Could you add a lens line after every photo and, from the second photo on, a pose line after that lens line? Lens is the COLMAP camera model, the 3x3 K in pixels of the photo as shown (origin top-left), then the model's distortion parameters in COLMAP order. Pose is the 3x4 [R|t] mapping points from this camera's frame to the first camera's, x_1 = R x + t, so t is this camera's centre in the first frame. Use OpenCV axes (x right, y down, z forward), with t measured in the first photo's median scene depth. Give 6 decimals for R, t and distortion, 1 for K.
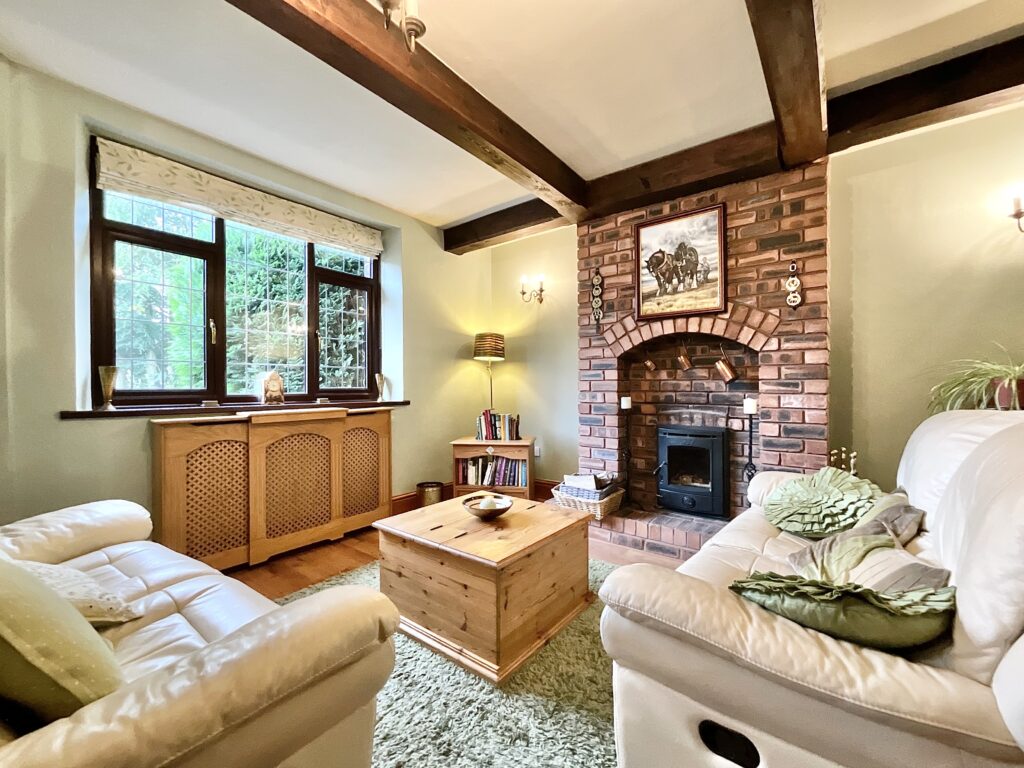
lens RADIAL K [[410.5, 0, 513.2], [0, 410.5, 384.6], [0, 0, 1]] dist [-0.000882, -0.000799]
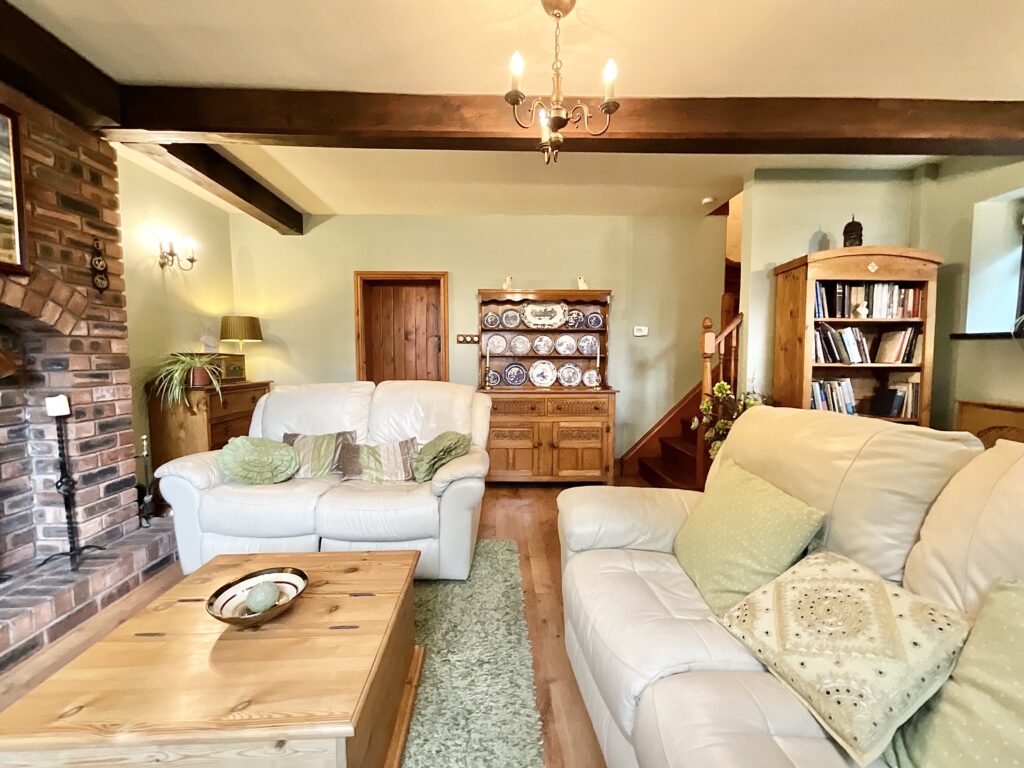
lens RADIAL K [[410.5, 0, 510.8], [0, 410.5, 381.6], [0, 0, 1]] dist [-0.000882, -0.000799]
pose [[-0.641249, -0.044707, 0.766029, -0.586608], [0.005264, 0.998021, 0.062654, -0.038157], [-0.767315, 0.044209, -0.639745, 0.873506]]
